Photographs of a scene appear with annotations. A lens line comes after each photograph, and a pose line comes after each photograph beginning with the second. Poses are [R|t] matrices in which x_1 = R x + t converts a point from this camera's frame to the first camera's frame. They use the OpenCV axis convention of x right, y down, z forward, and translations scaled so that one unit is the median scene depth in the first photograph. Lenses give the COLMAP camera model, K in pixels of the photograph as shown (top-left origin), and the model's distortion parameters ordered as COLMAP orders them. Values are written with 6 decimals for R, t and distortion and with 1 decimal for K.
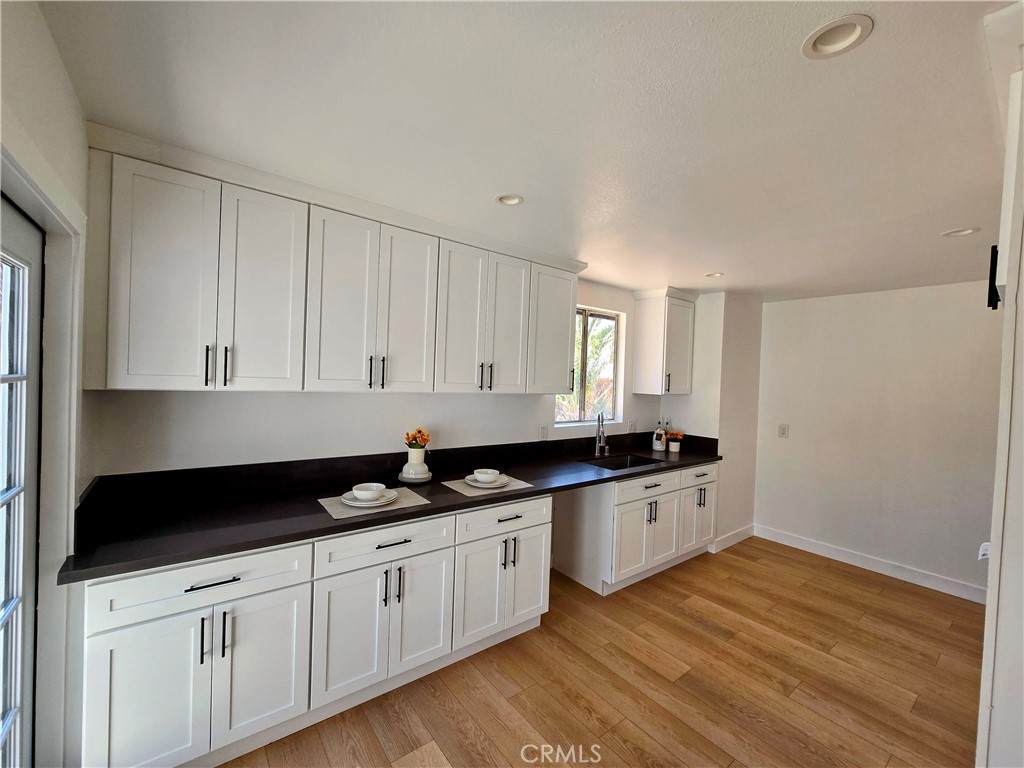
lens RADIAL K [[422.1, 0, 512.1], [0, 422.1, 382.0], [0, 0, 1]] dist [-0.004159, -0.000419]
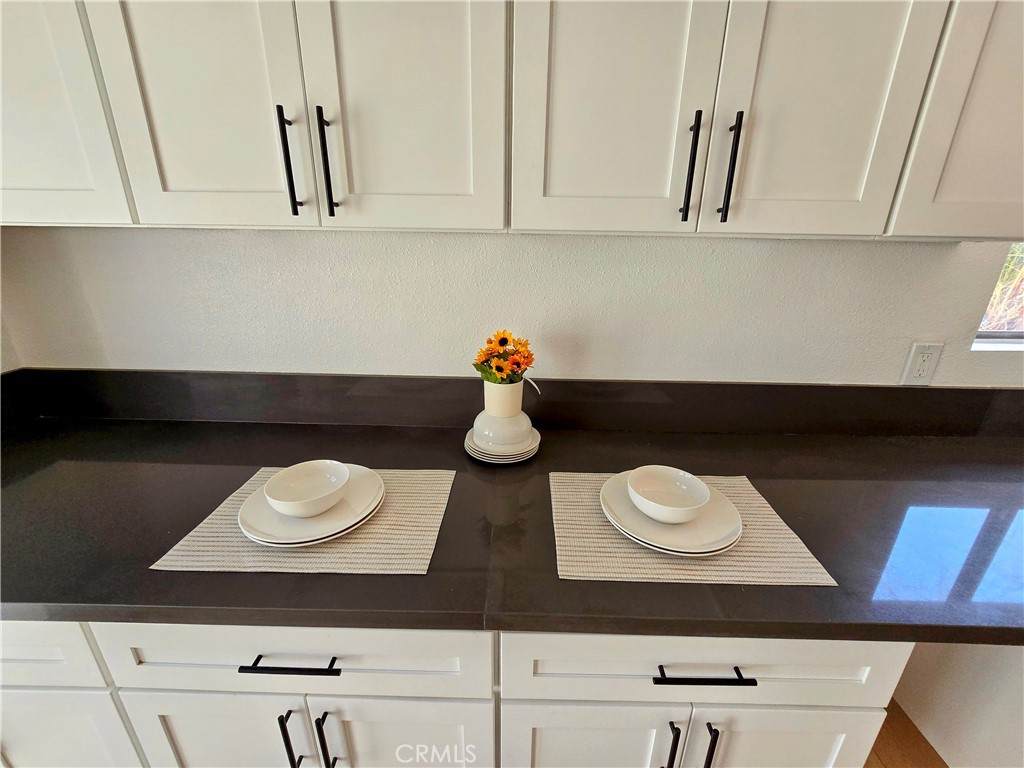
lens RADIAL K [[422.1, 0, 512.1], [0, 422.1, 382.0], [0, 0, 1]] dist [-0.004159, -0.000419]
pose [[0.781218, 0.178567, -0.598173, 0.027266], [0.011492, 0.953939, 0.299780, 0.037073], [0.624152, -0.241068, 0.743183, 0.710519]]
